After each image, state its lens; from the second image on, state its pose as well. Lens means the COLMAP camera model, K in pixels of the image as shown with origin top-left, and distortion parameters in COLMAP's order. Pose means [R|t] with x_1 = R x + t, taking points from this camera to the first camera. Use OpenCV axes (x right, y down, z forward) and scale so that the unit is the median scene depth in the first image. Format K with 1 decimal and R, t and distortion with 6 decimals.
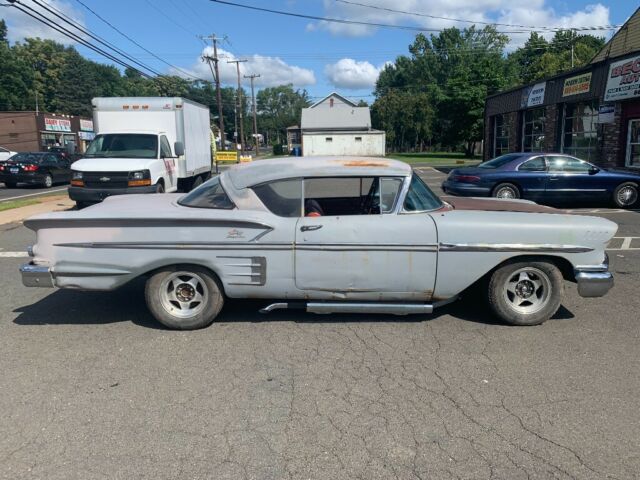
lens RADIAL K [[490.4, 0, 317.6], [0, 490.4, 234.1], [0, 0, 1]] dist [0.021881, -0.017220]
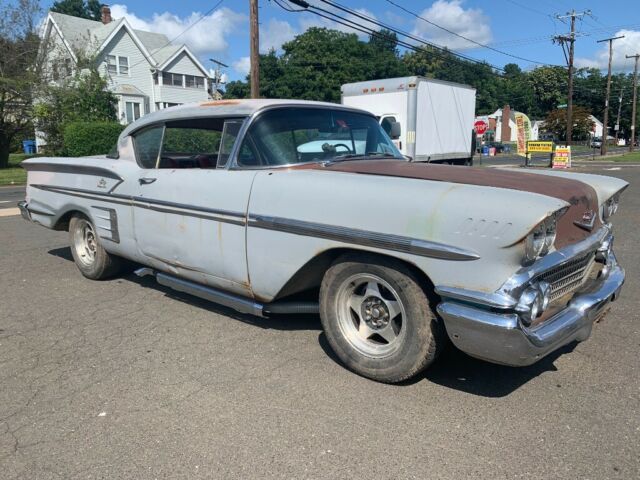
lens RADIAL K [[490.4, 0, 321.0], [0, 490.4, 238.2], [0, 0, 1]] dist [0.021881, -0.017220]
pose [[0.751463, 0.120736, -0.648634, 0.186765], [-0.113168, 0.992131, 0.053567, 0.001345], [0.649998, 0.033151, 0.759213, 0.137363]]
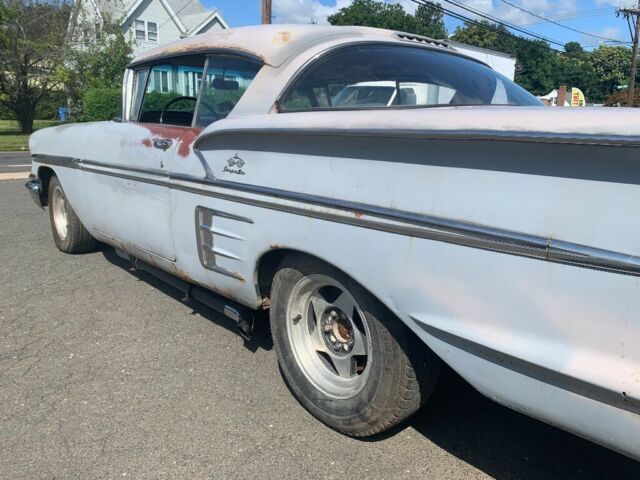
lens RADIAL K [[490.4, 0, 322.0], [0, 490.4, 237.1], [0, 0, 1]] dist [0.021881, -0.017220]
pose [[0.689670, 0.184287, -0.700281, 0.172819], [-0.155488, 0.982204, 0.105347, -0.008578], [0.707233, 0.036231, 0.706052, 0.232765]]
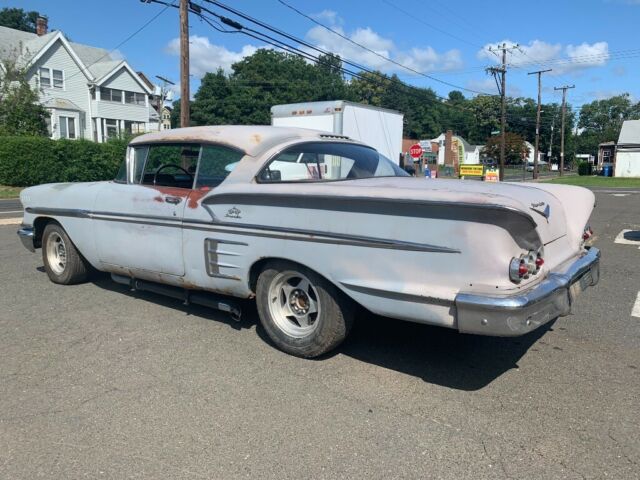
lens RADIAL K [[490.4, 0, 321.6], [0, 490.4, 233.9], [0, 0, 1]] dist [0.021881, -0.017220]
pose [[0.811354, 0.094650, -0.576842, 0.216906], [-0.119271, 0.992850, -0.004851, -0.005018], [0.572259, 0.072736, 0.816841, 0.162081]]
